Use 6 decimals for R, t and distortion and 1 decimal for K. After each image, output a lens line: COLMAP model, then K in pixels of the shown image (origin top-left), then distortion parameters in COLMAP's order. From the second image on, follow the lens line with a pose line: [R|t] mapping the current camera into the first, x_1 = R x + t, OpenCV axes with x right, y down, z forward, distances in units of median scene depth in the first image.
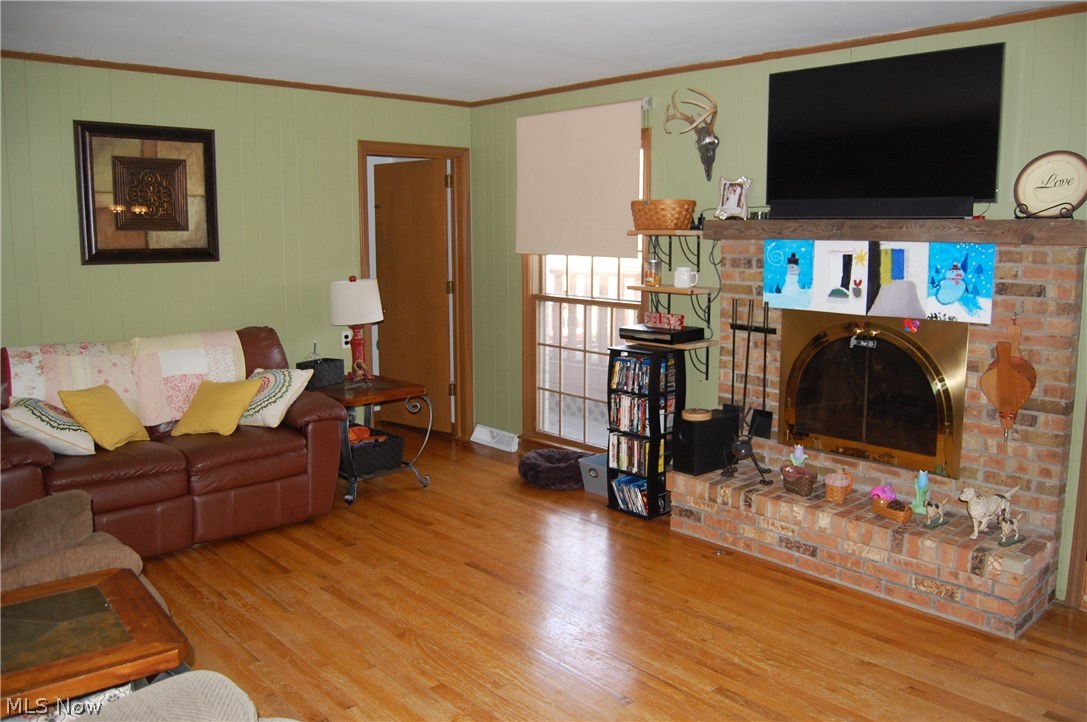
lens RADIAL K [[860.7, 0, 550.8], [0, 860.7, 363.3], [0, 0, 1]] dist [-0.087038, 0.027864]
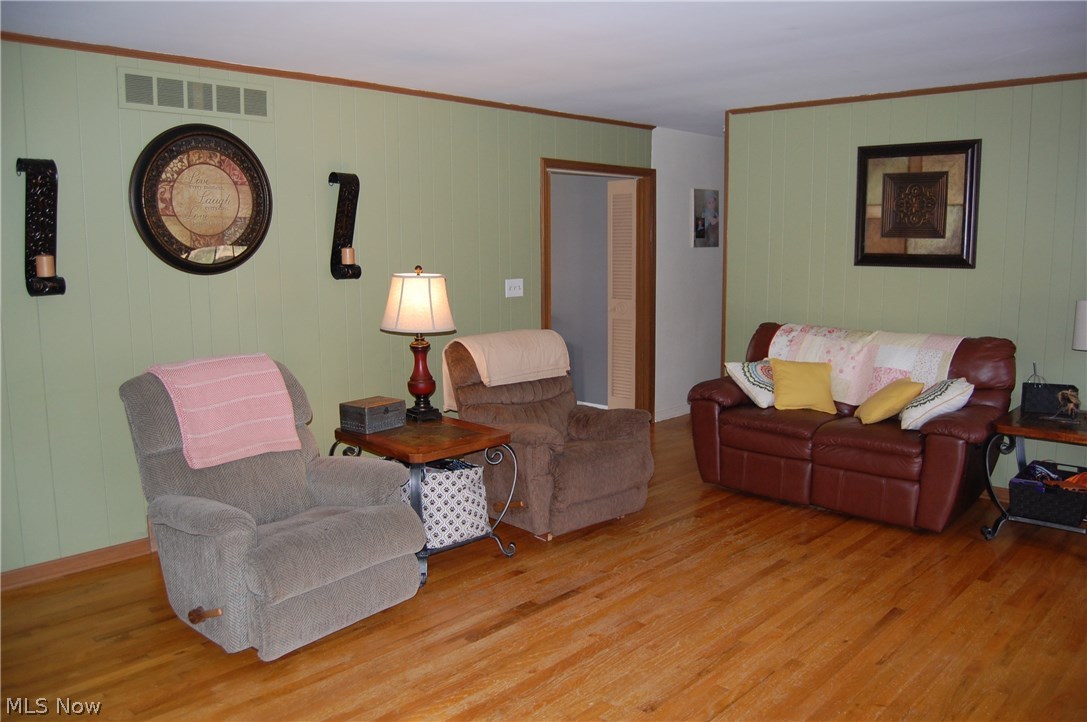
lens RADIAL K [[860.7, 0, 551.5], [0, 860.7, 357.8], [0, 0, 1]] dist [-0.087038, 0.027864]
pose [[0.070458, 0.132631, -0.988658, 0.635532], [-0.147088, 0.981669, 0.121211, -0.069541], [0.986611, 0.136879, 0.088675, 0.468758]]
